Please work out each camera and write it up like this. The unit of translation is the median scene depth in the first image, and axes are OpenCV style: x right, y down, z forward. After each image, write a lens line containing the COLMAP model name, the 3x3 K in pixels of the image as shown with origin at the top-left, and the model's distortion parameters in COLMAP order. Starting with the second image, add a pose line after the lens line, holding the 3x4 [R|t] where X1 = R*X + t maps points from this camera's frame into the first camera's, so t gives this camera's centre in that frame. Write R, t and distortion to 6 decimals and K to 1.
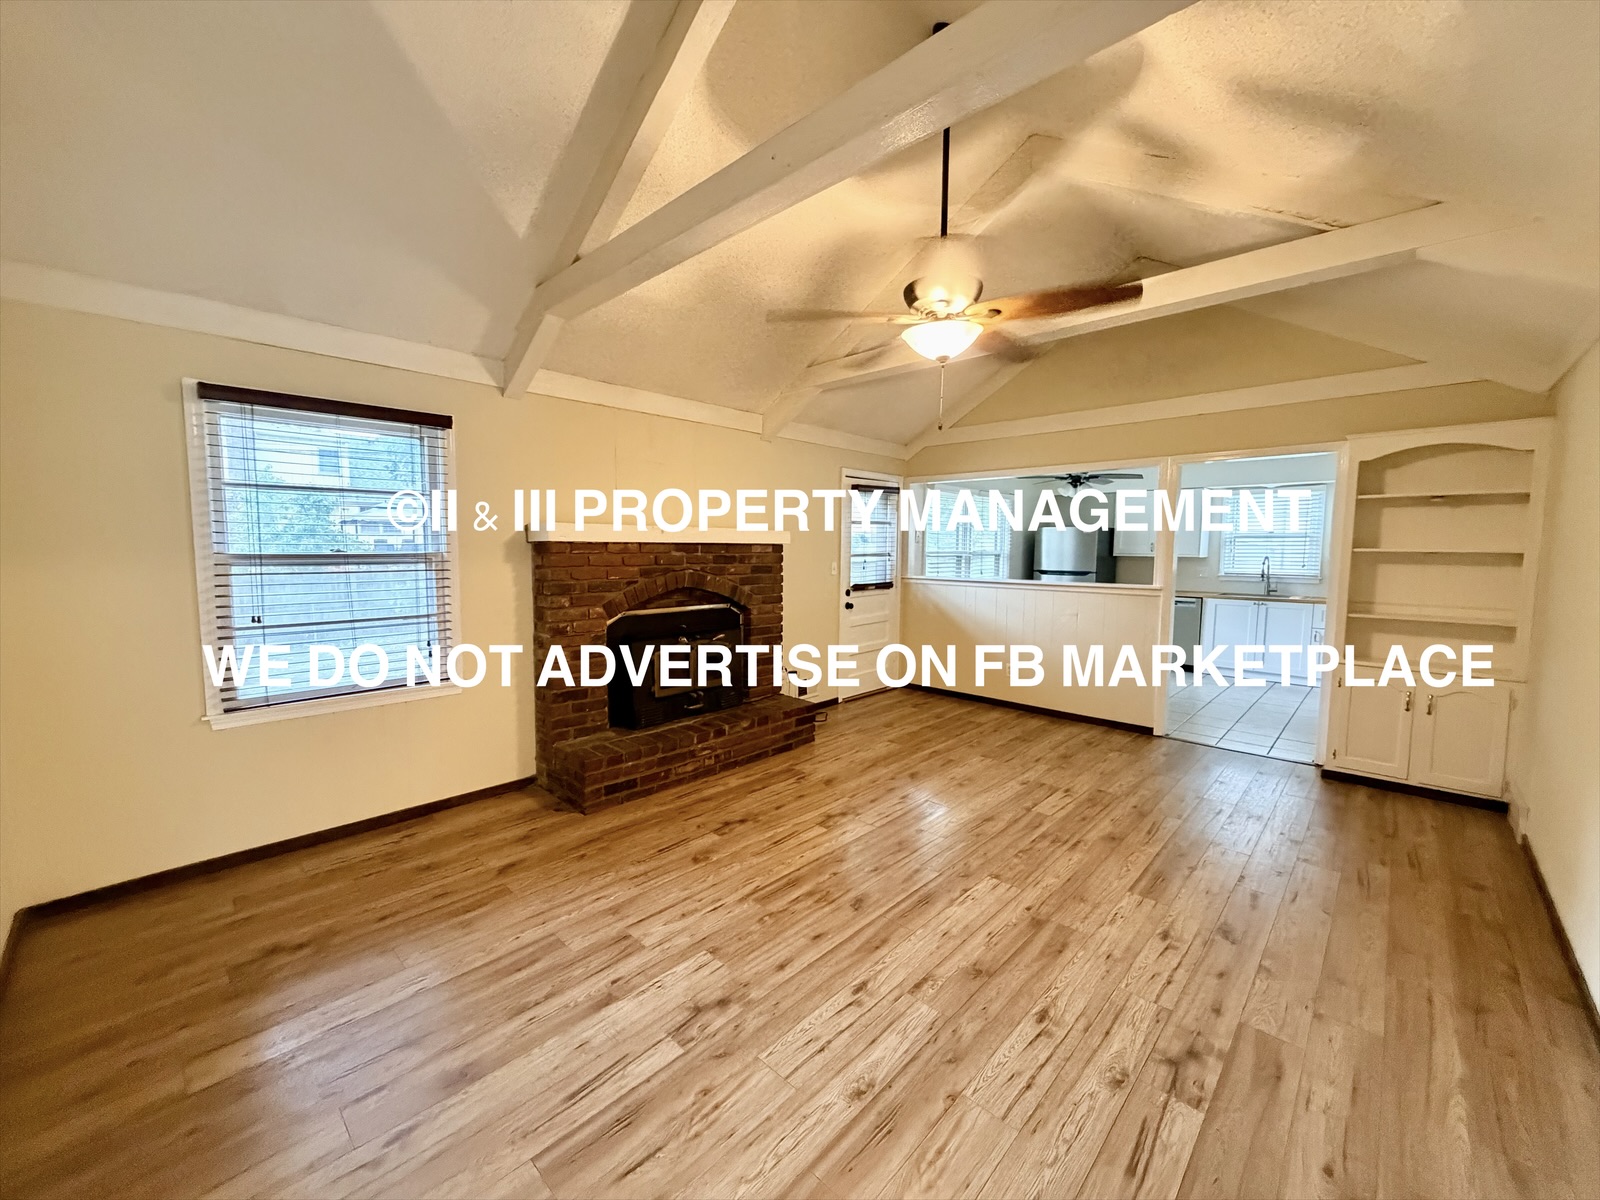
lens RADIAL K [[634.9, 0, 793.1], [0, 634.9, 597.2], [0, 0, 1]] dist [-0.001704, -0.000041]
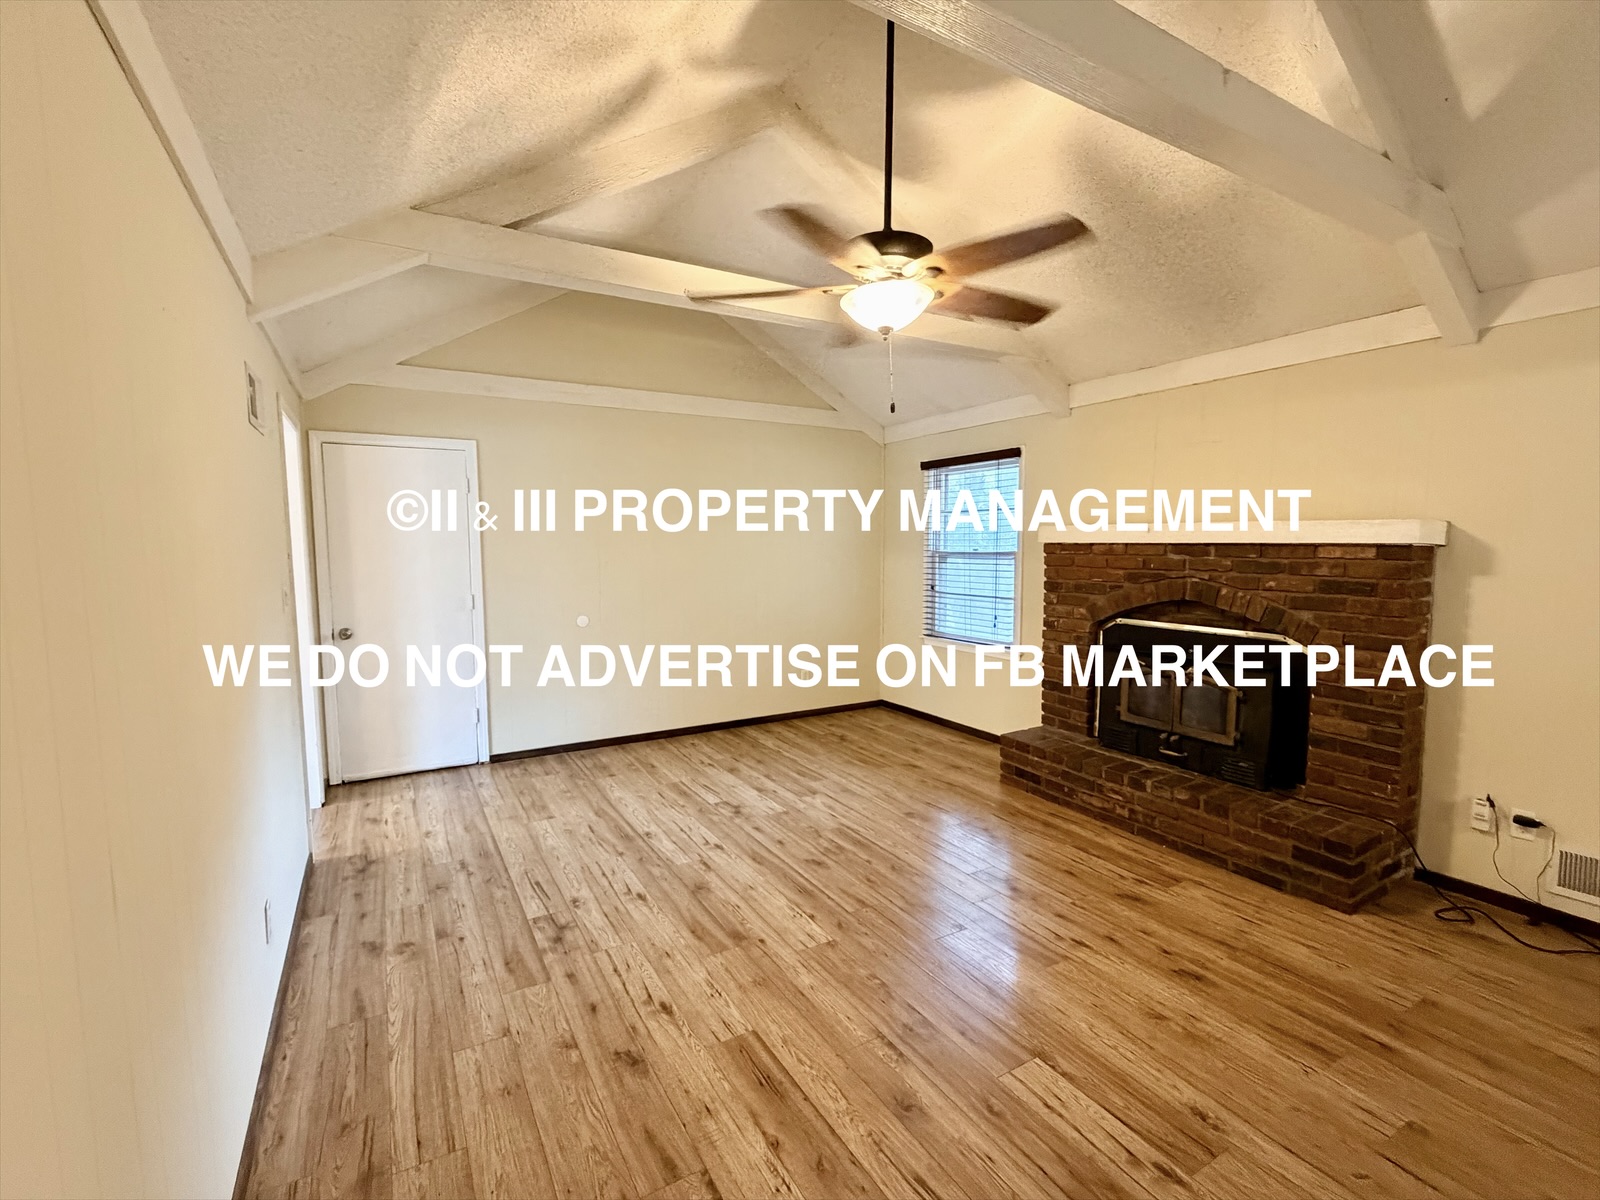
lens RADIAL K [[714.1, 0, 795.5], [0, 714.1, 600.1], [0, 0, 1]] dist [-0.000102, -0.000106]
pose [[-0.270635, 0.075455, -0.959720, 1.289106], [-0.075676, 0.992171, 0.099347, -0.107184], [0.959703, 0.099514, -0.262806, 1.241021]]
